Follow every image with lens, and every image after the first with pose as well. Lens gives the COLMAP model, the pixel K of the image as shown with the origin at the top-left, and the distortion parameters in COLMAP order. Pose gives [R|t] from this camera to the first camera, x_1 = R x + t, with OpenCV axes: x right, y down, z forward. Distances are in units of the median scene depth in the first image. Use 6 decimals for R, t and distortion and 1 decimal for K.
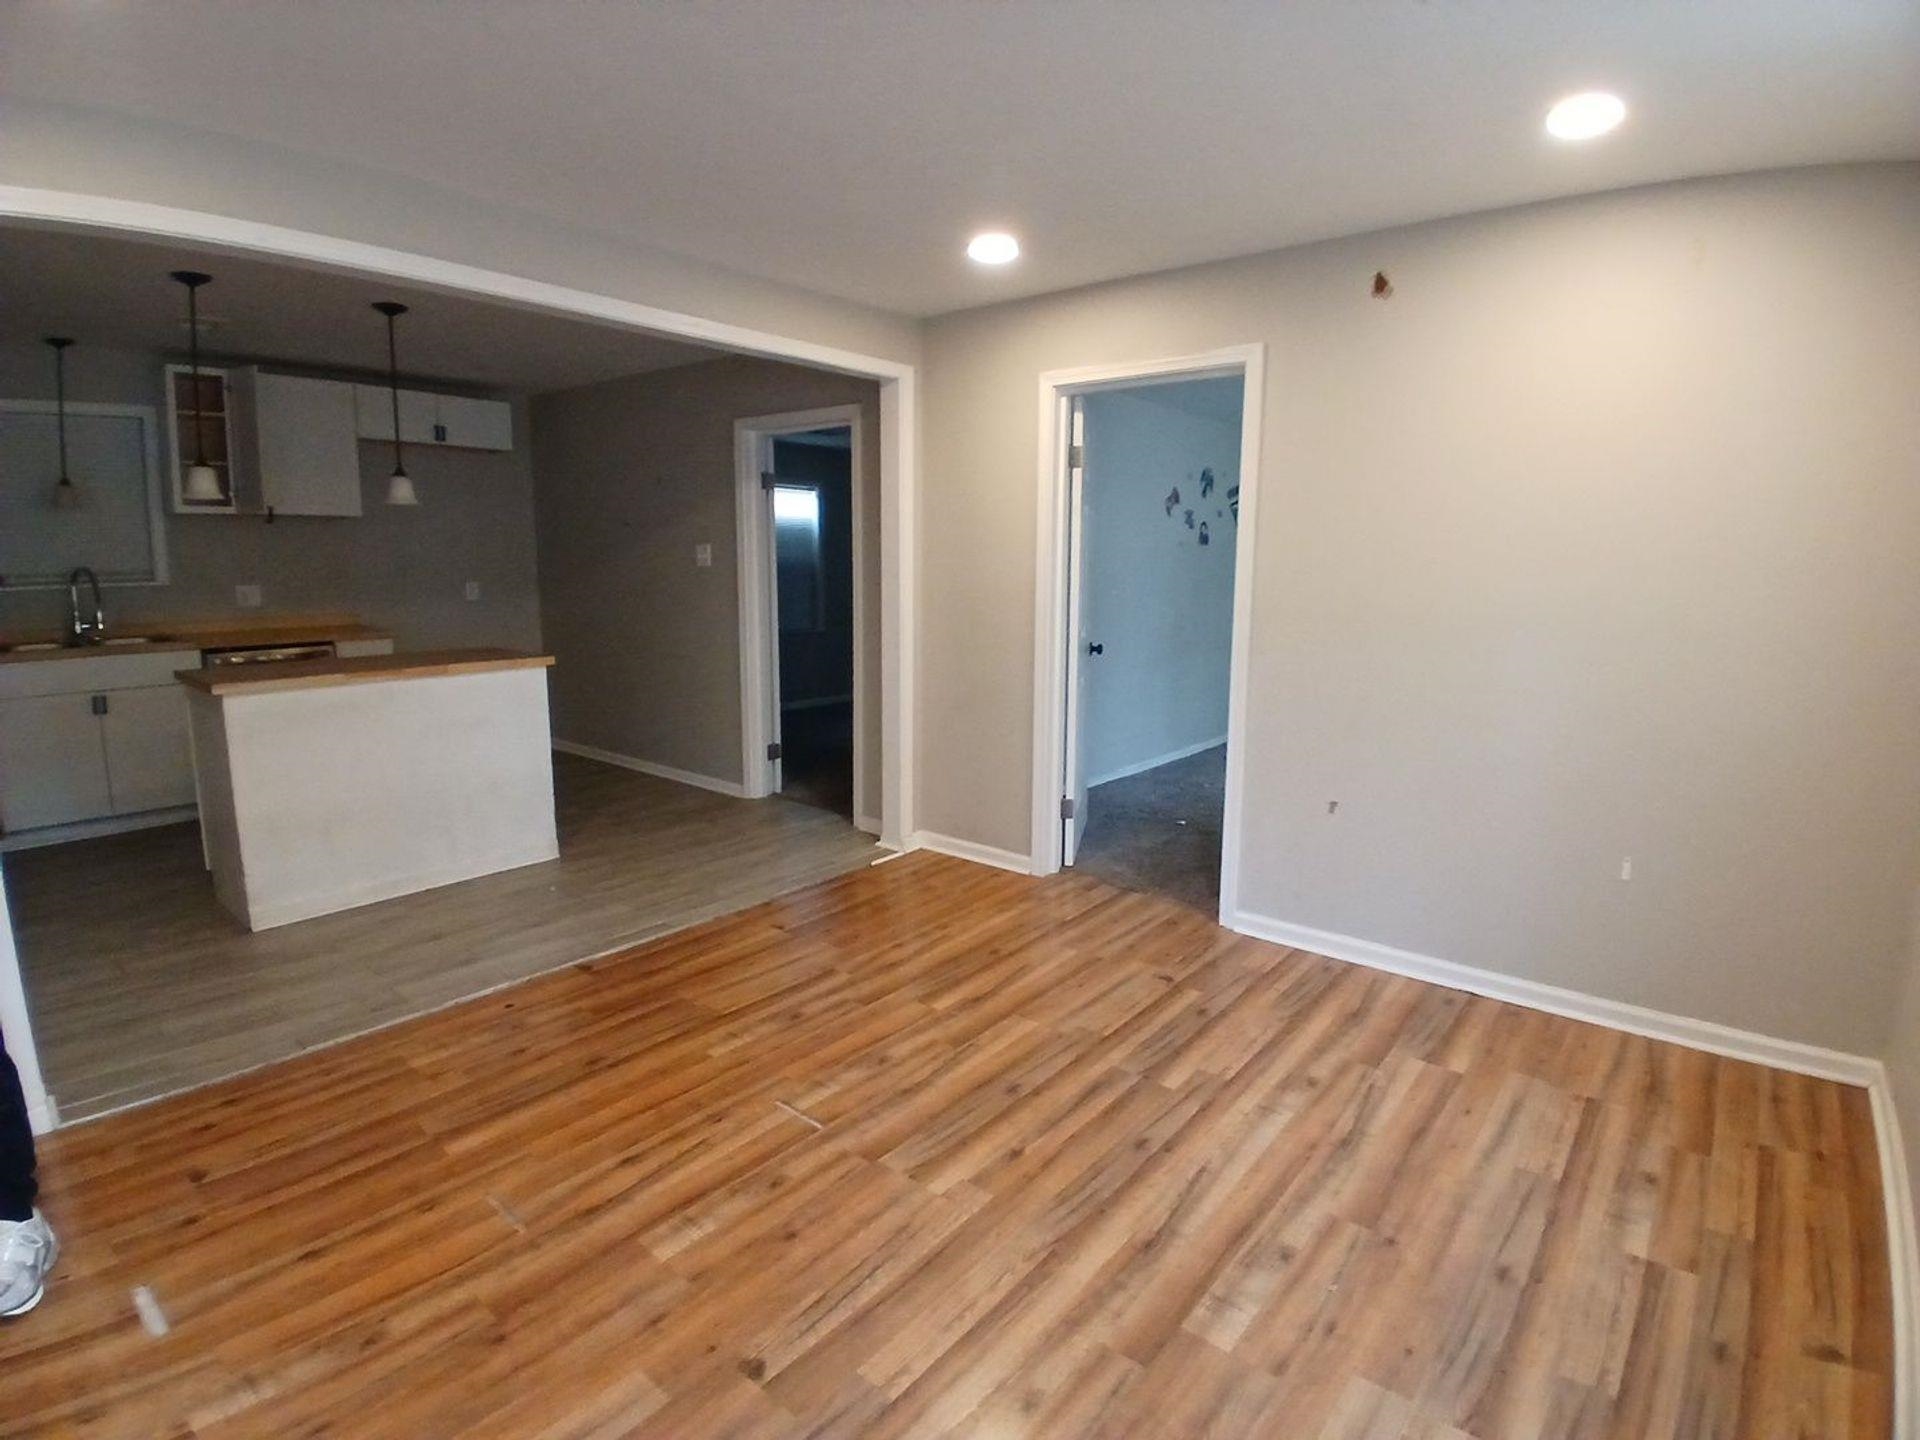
lens RADIAL K [[935.3, 0, 960.0], [0, 935.3, 720.0], [0, 0, 1]] dist [-0.001097, -0.043723]
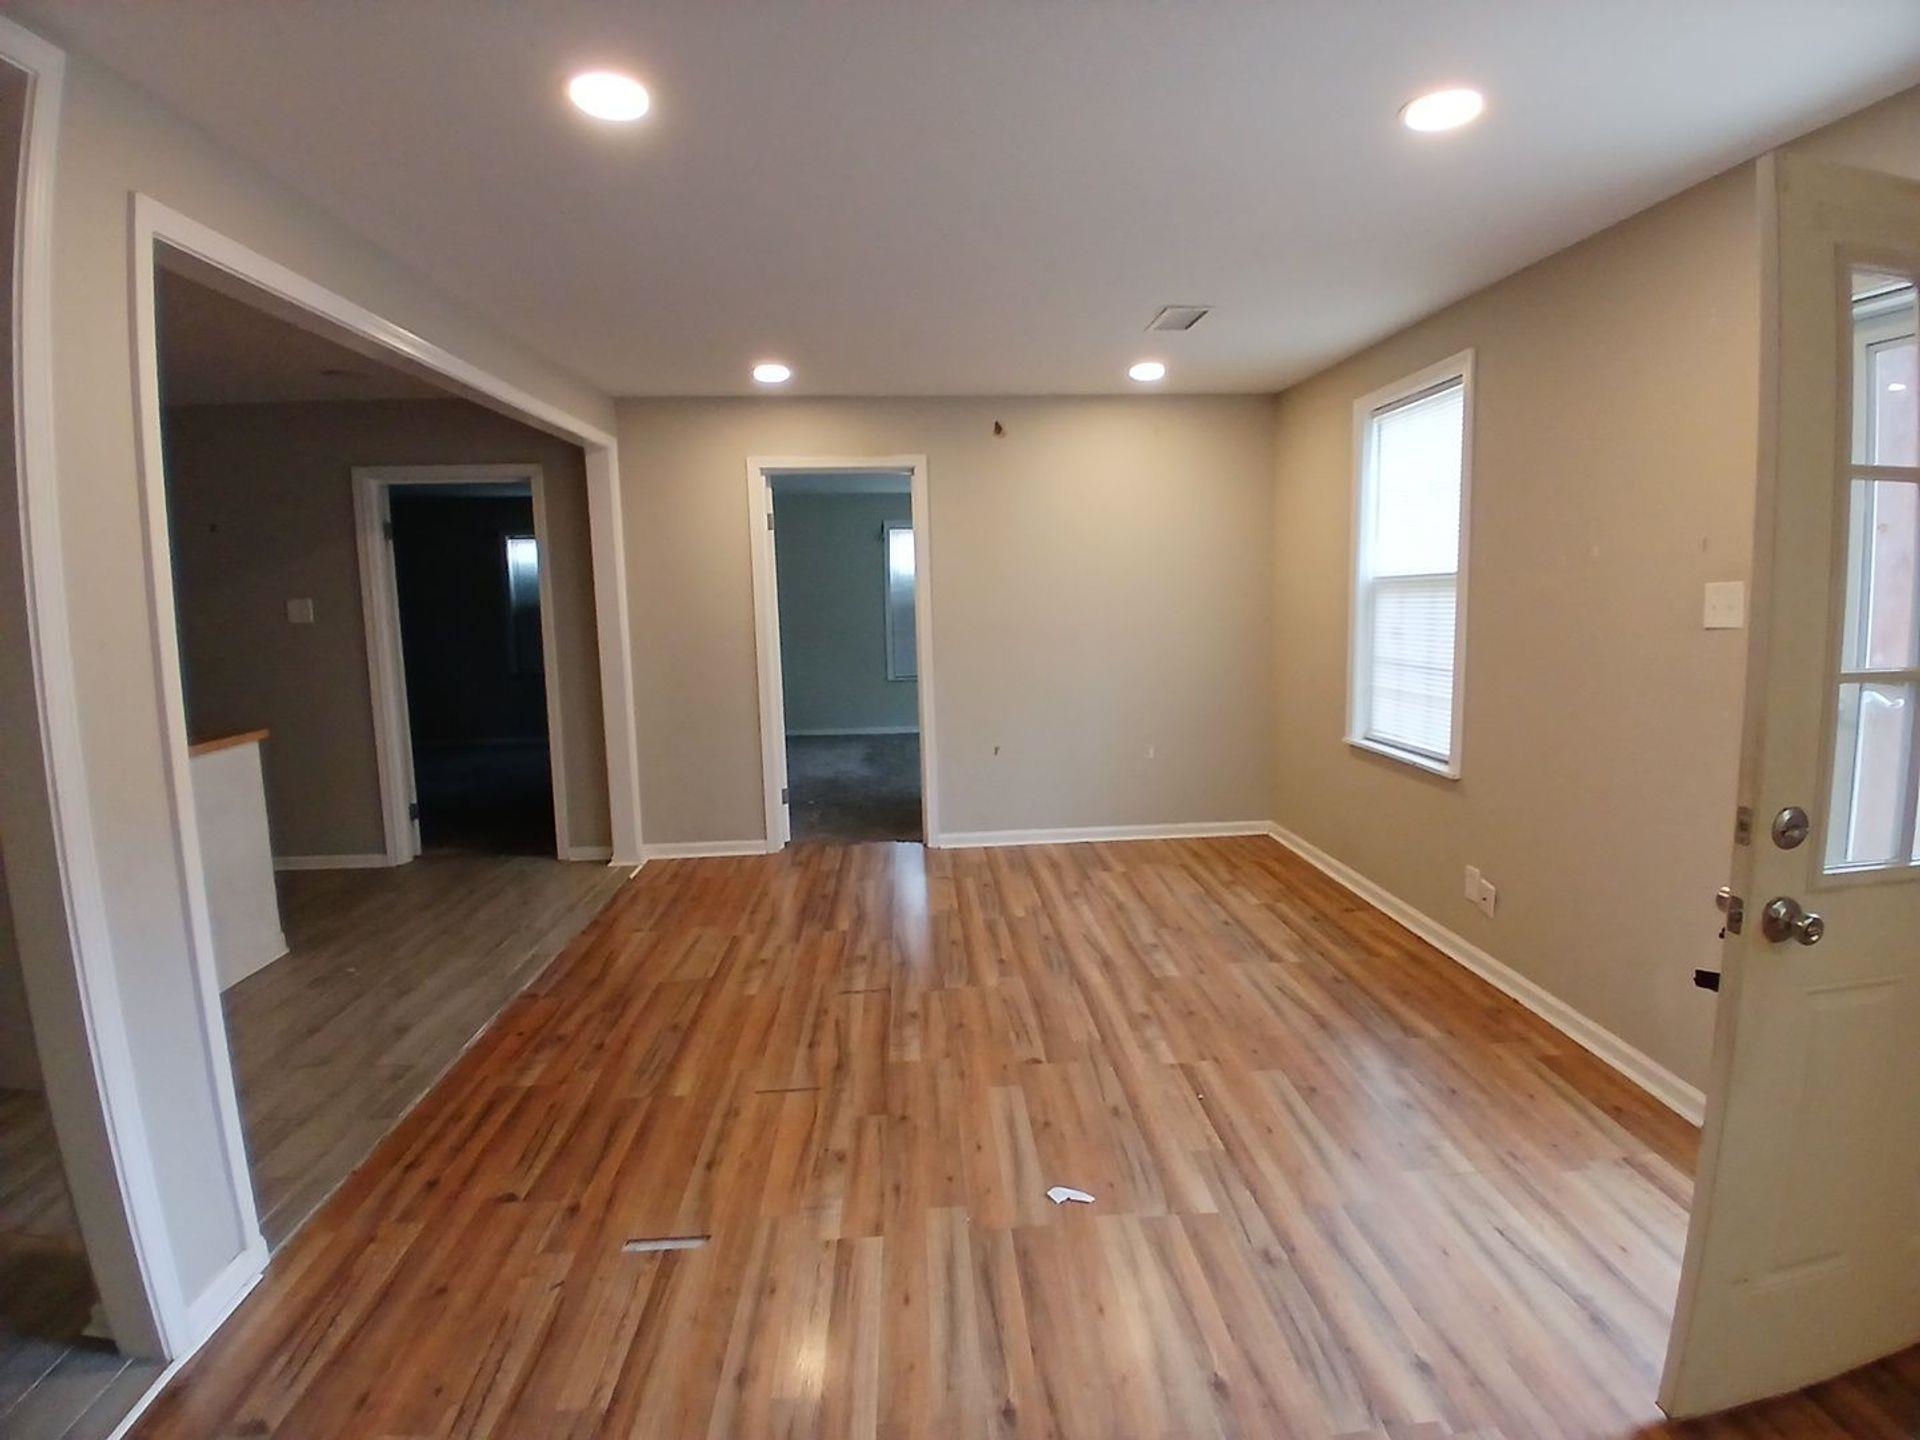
lens RADIAL K [[935.3, 0, 960.0], [0, 935.3, 720.0], [0, 0, 1]] dist [-0.001097, -0.043723]
pose [[0.729750, -0.117547, 0.673534, -0.894109], [0.142702, 0.989600, 0.018094, 0.006642], [-0.668656, 0.082910, 0.738935, -0.166498]]
